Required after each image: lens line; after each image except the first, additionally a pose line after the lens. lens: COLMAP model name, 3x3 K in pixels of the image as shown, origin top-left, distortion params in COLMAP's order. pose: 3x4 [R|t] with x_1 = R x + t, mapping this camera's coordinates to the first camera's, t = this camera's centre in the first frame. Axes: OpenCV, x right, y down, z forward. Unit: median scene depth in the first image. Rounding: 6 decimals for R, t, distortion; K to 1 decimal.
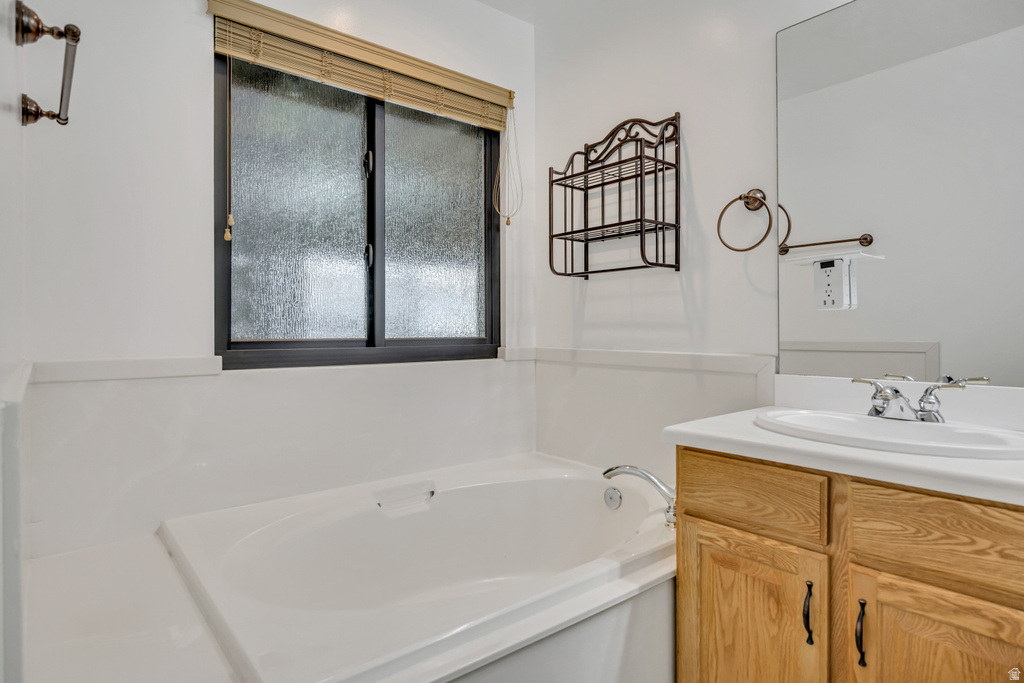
lens RADIAL K [[561.1, 0, 509.8], [0, 561.1, 334.9], [0, 0, 1]] dist [-0.008587, -0.001746]
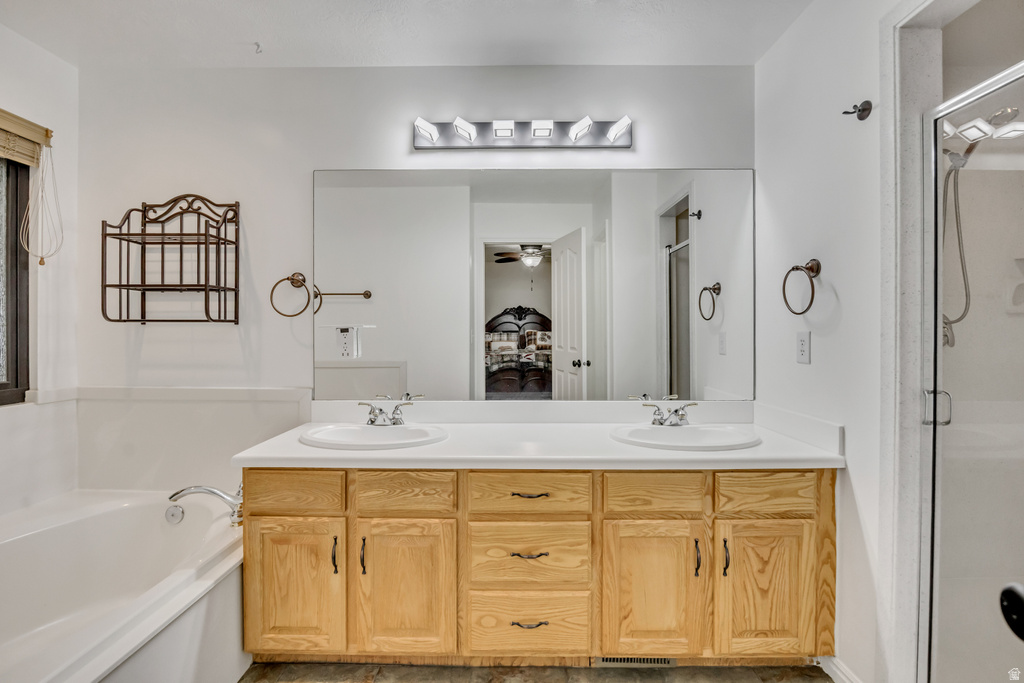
lens RADIAL K [[445.6, 0, 513.0], [0, 445.6, 336.1], [0, 0, 1]] dist [-0.011784, -0.000979]
pose [[0.635984, 0.002332, 0.771699, -0.095272], [-0.002264, 0.999997, -0.001156, -0.099120], [-0.771699, -0.001012, 0.635987, -0.159629]]
